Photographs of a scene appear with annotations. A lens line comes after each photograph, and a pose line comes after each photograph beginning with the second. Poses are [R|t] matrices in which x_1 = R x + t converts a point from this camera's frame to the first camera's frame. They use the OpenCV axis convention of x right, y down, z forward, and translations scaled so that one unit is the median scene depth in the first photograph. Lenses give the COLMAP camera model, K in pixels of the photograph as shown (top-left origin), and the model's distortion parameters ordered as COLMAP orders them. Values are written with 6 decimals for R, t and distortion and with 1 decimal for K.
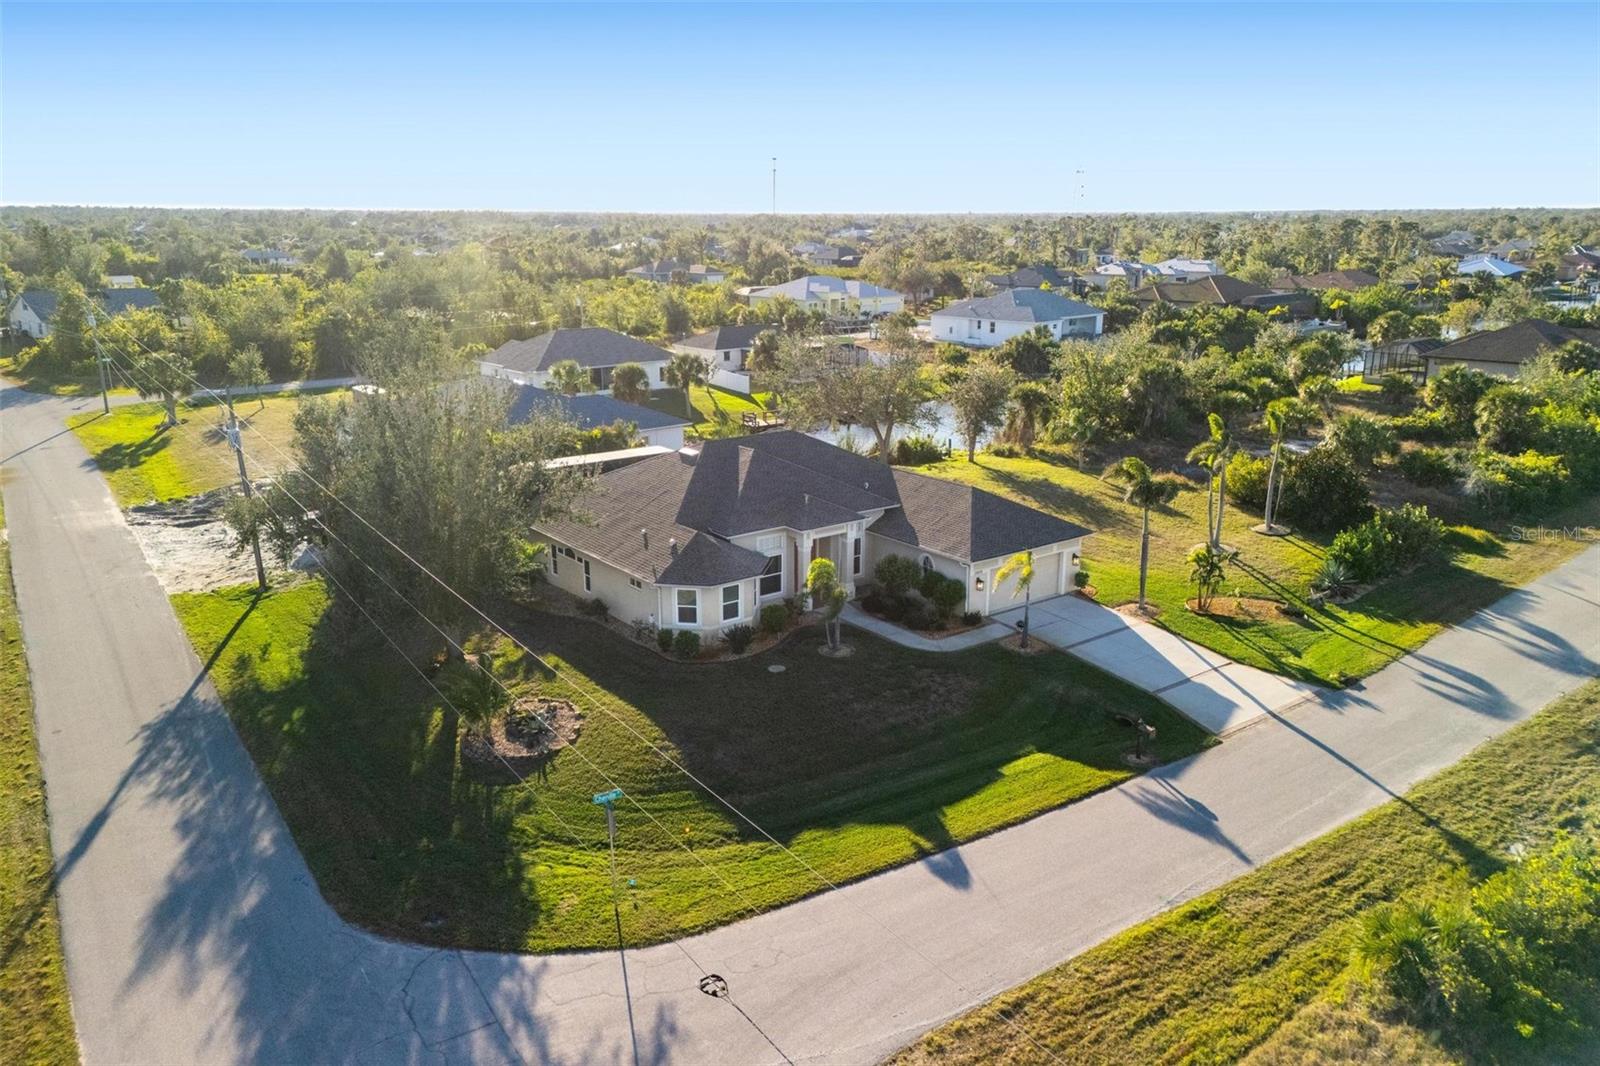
lens RADIAL K [[1183.9, 0, 803.9], [0, 1183.9, 531.8], [0, 0, 1]] dist [0.034075, -0.009442]
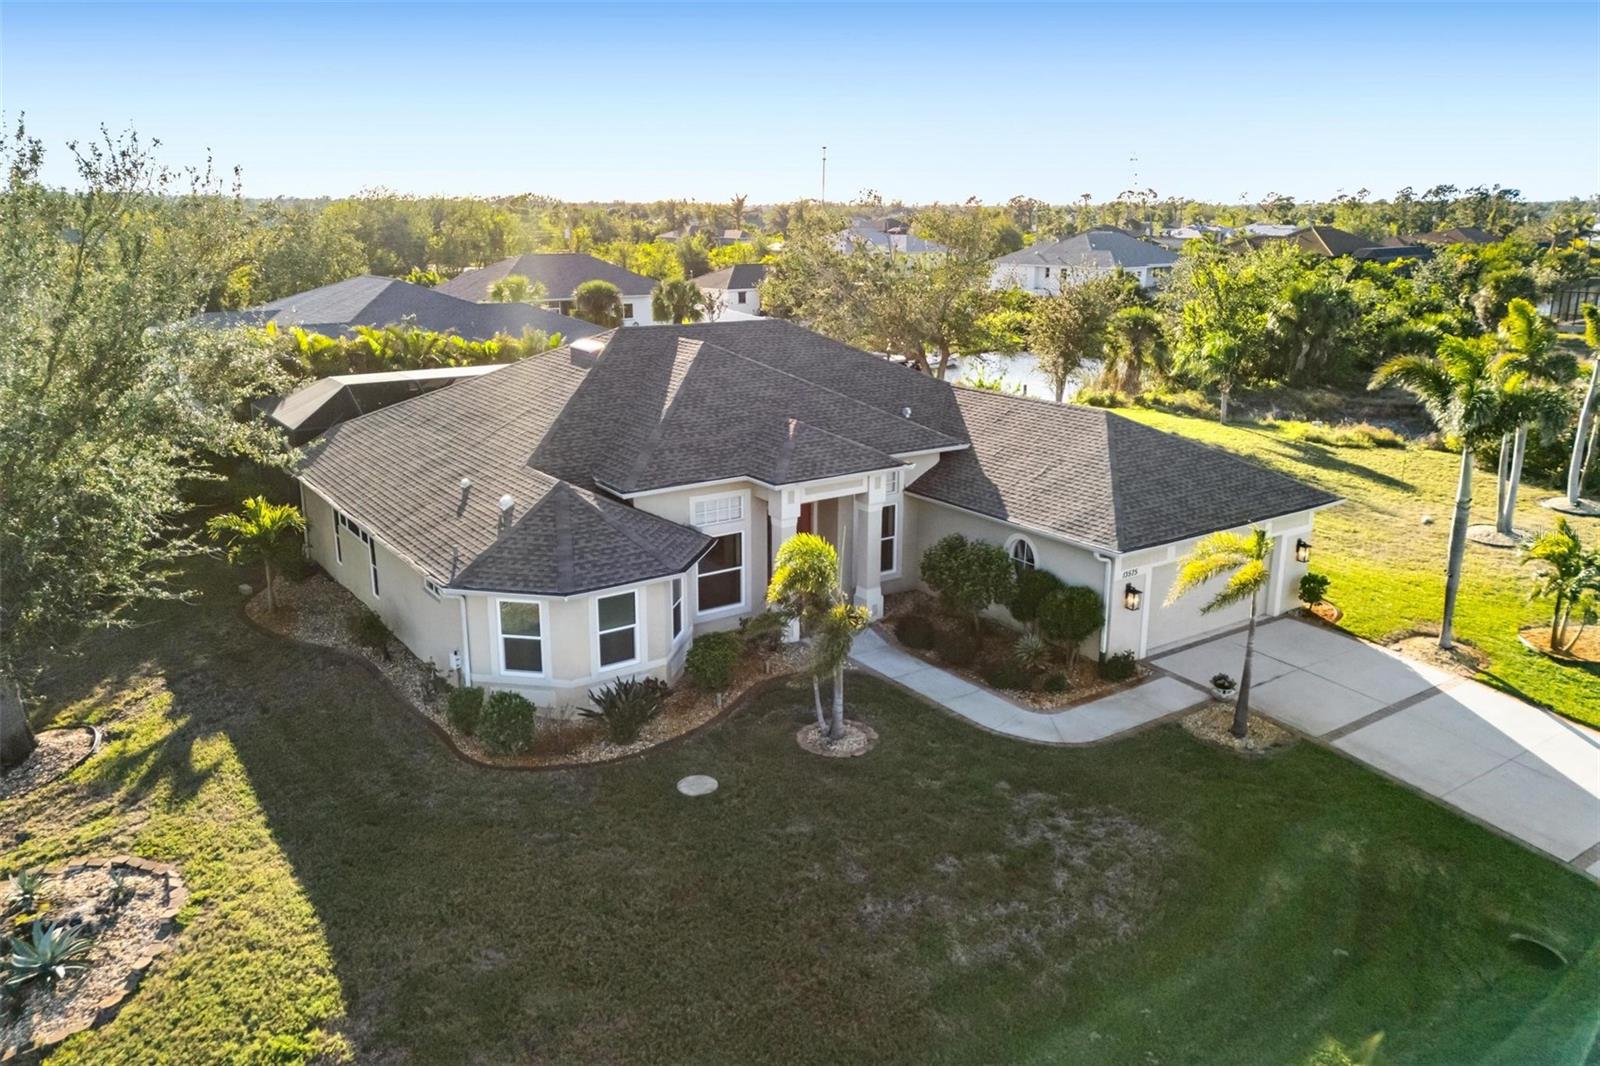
lens RADIAL K [[1158.8, 0, 805.7], [0, 1158.8, 531.3], [0, 0, 1]] dist [0.075207, -0.081505]
pose [[0.999200, 0.014282, -0.037368, 0.029179], [-0.013949, 0.999861, 0.009153, 0.014075], [0.037493, -0.008624, 0.999260, 0.505904]]
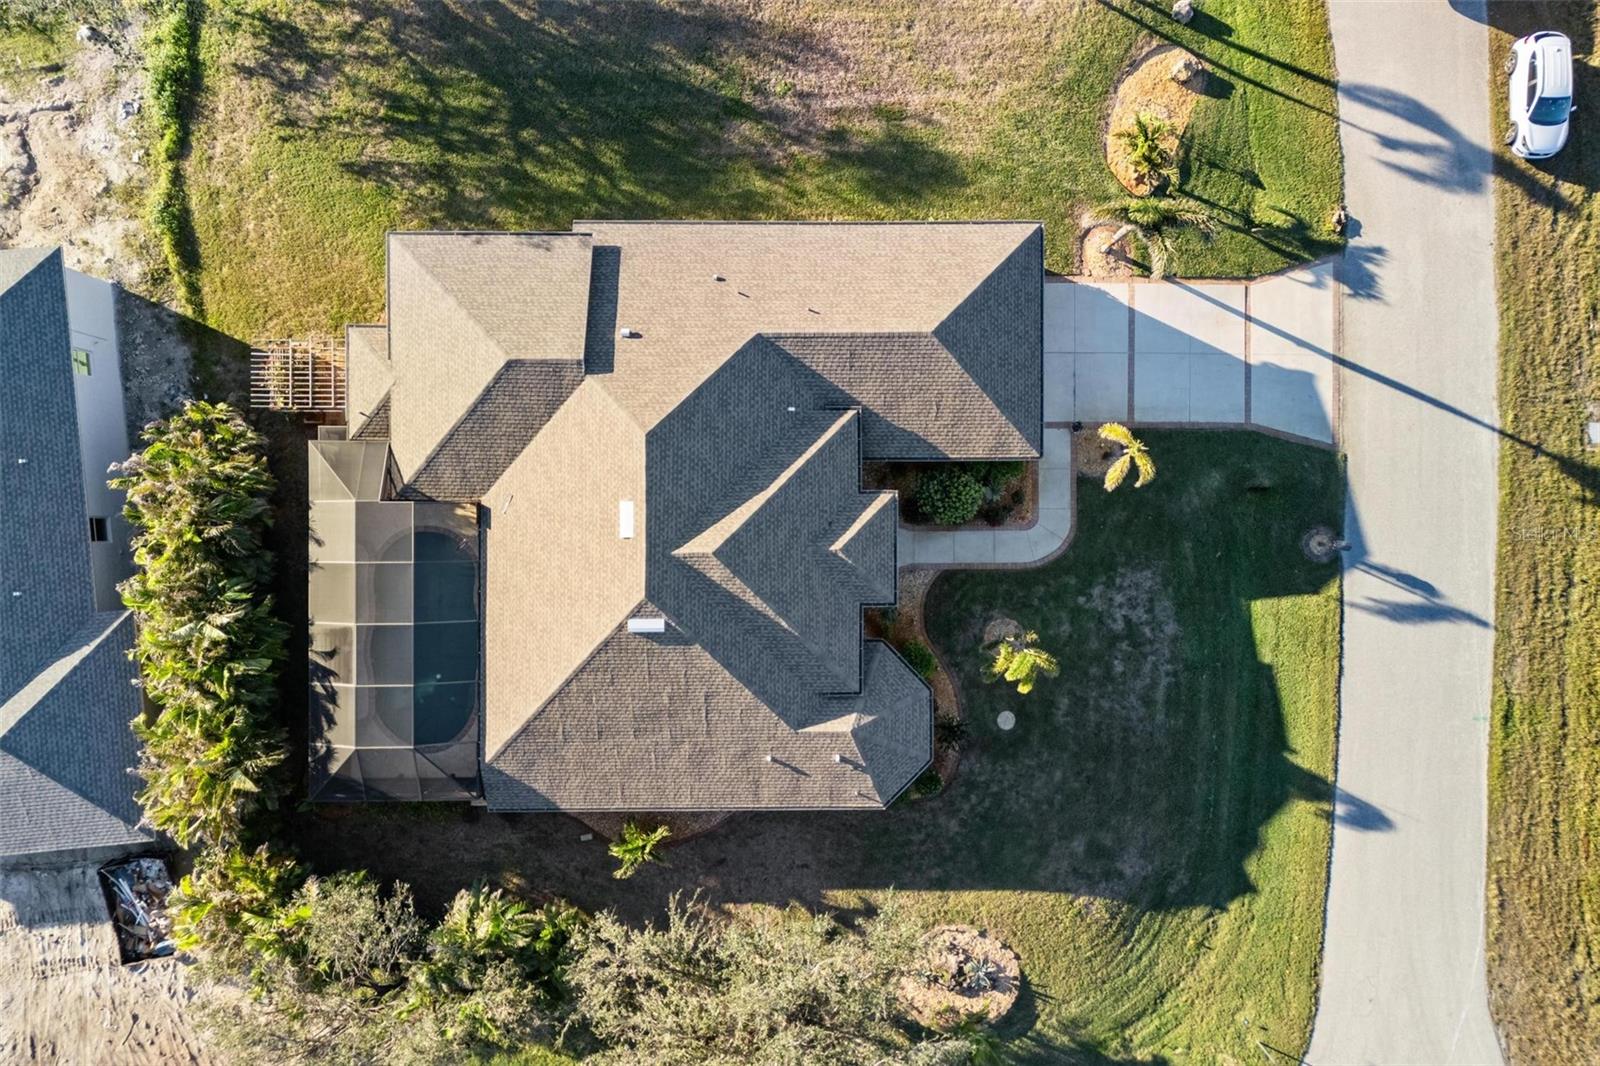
lens RADIAL K [[1158.8, 0, 805.7], [0, 1158.8, 531.3], [0, 0, 1]] dist [0.075207, -0.081505]
pose [[0.605203, -0.796071, -0.000579, 0.001042], [0.203641, 0.154112, 0.966840, -0.768076], [-0.769584, -0.585252, 0.255382, 0.873119]]
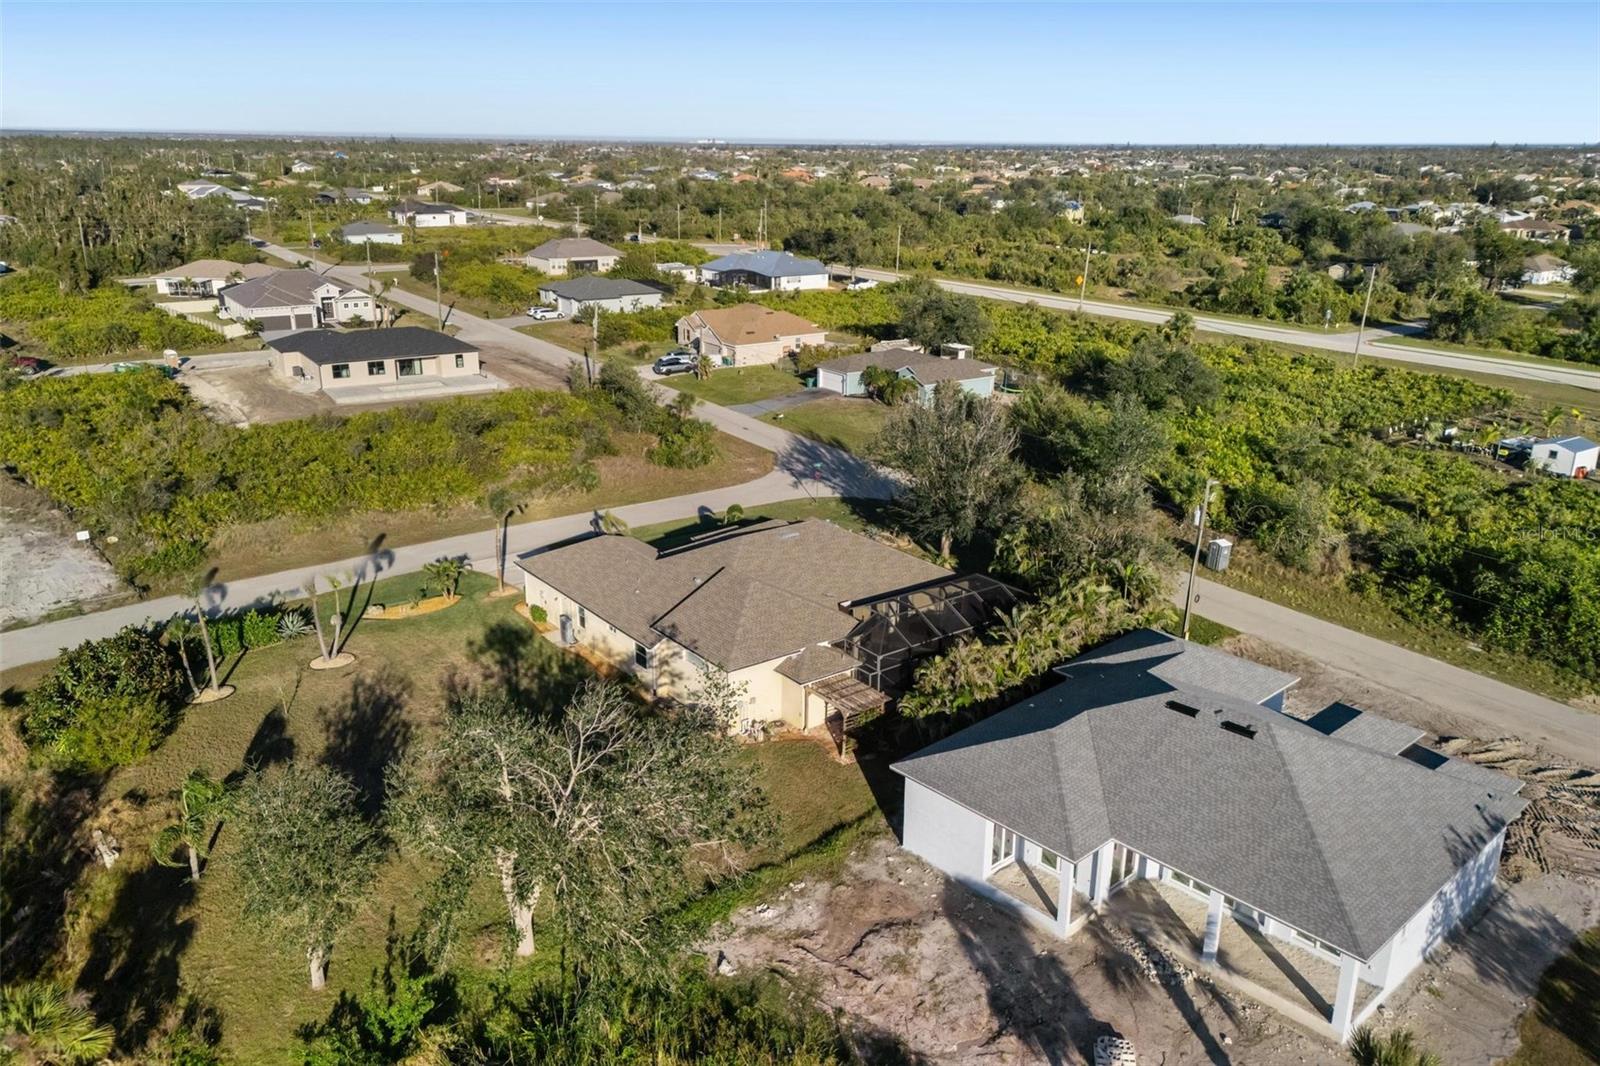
lens RADIAL K [[1183.9, 0, 803.9], [0, 1183.9, 531.8], [0, 0, 1]] dist [0.034075, -0.009442]
pose [[-0.999995, -0.002017, -0.002575, -0.077992], [-0.003096, 0.837406, 0.546572, -0.800922], [0.001054, 0.546577, -0.837408, 2.239360]]
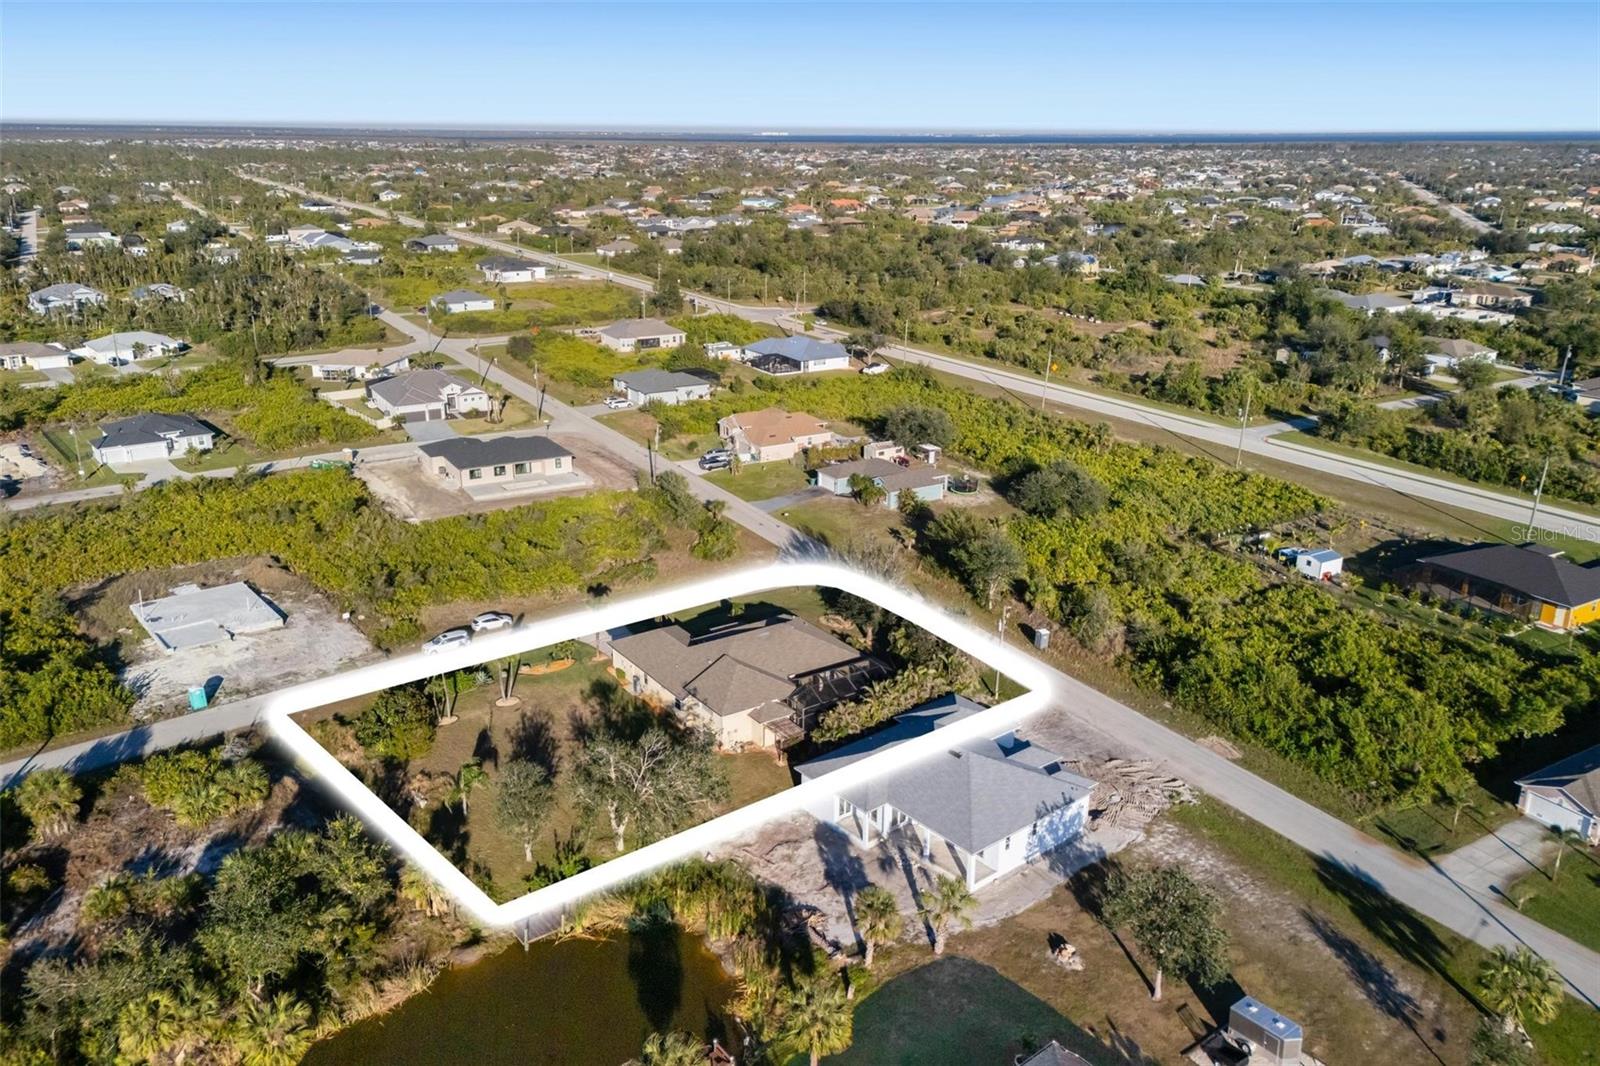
lens RADIAL K [[1158.8, 0, 805.7], [0, 1158.8, 531.3], [0, 0, 1]] dist [0.075207, -0.081505]
pose [[-0.998982, -0.016615, 0.041942, -0.239376], [0.009004, 0.837563, 0.546267, -1.486056], [-0.044205, 0.546088, -0.836560, 2.924470]]
